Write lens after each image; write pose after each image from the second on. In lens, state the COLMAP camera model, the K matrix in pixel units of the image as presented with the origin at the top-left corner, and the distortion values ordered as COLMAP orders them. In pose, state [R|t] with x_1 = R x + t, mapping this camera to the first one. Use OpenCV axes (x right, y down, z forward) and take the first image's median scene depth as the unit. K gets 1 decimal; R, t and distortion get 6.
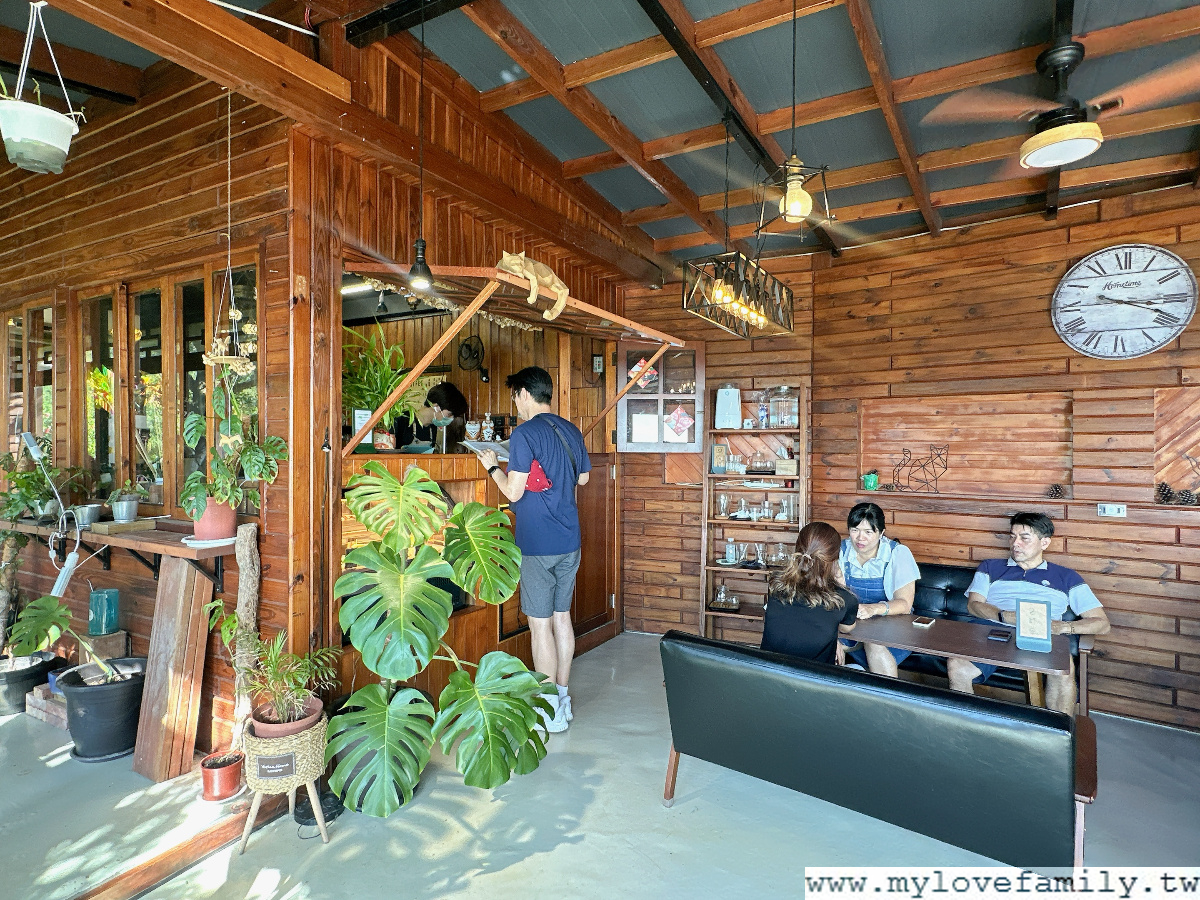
lens RADIAL K [[653.8, 0, 600.0], [0, 653.8, 450.0], [0, 0, 1]] dist [-0.000881, -0.001057]
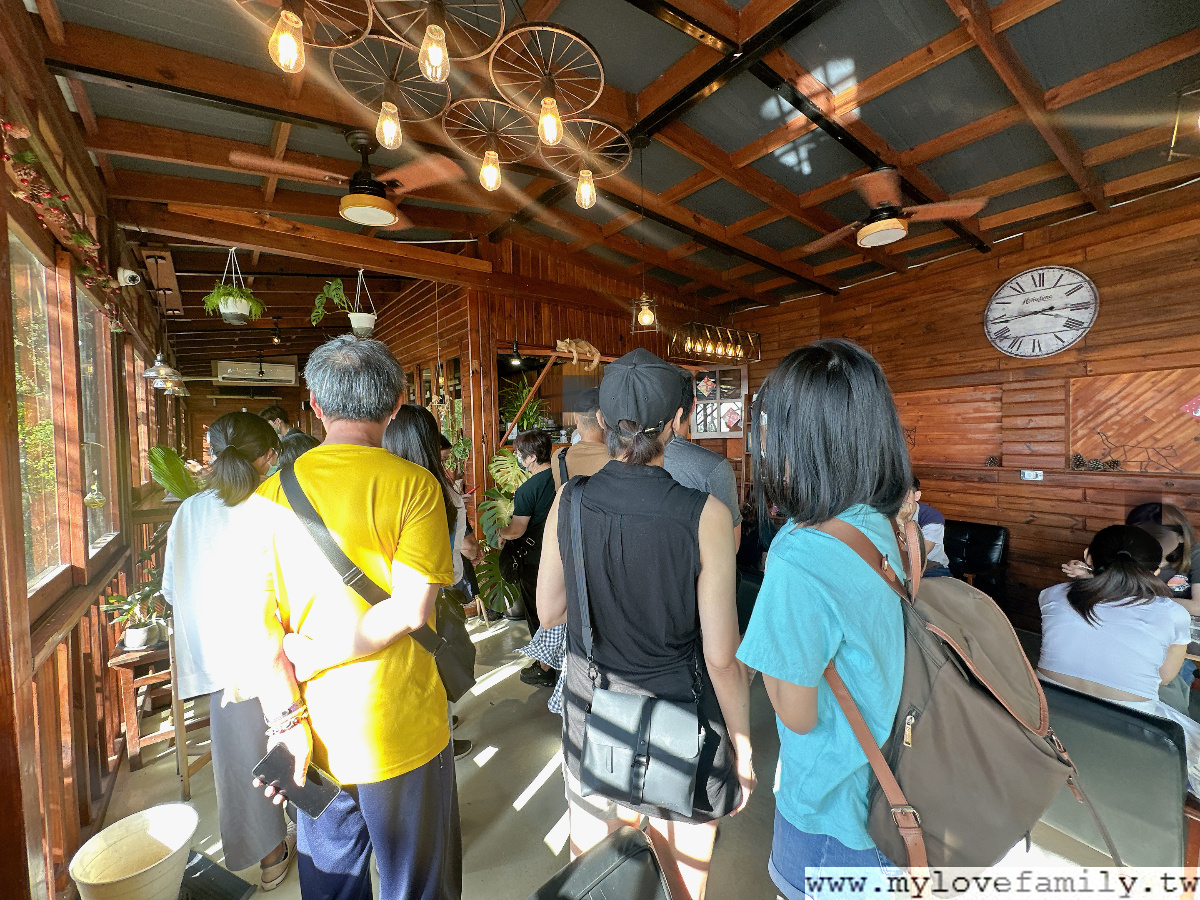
lens RADIAL K [[496.5, 0, 600.0], [0, 496.5, 450.0], [0, 0, 1]] dist [0.000674, 0.000198]
pose [[0.926041, -0.017134, -0.377035, 0.364658], [0.028664, 0.999277, 0.024990, -0.006610], [0.376334, -0.033949, 0.925862, -0.231152]]
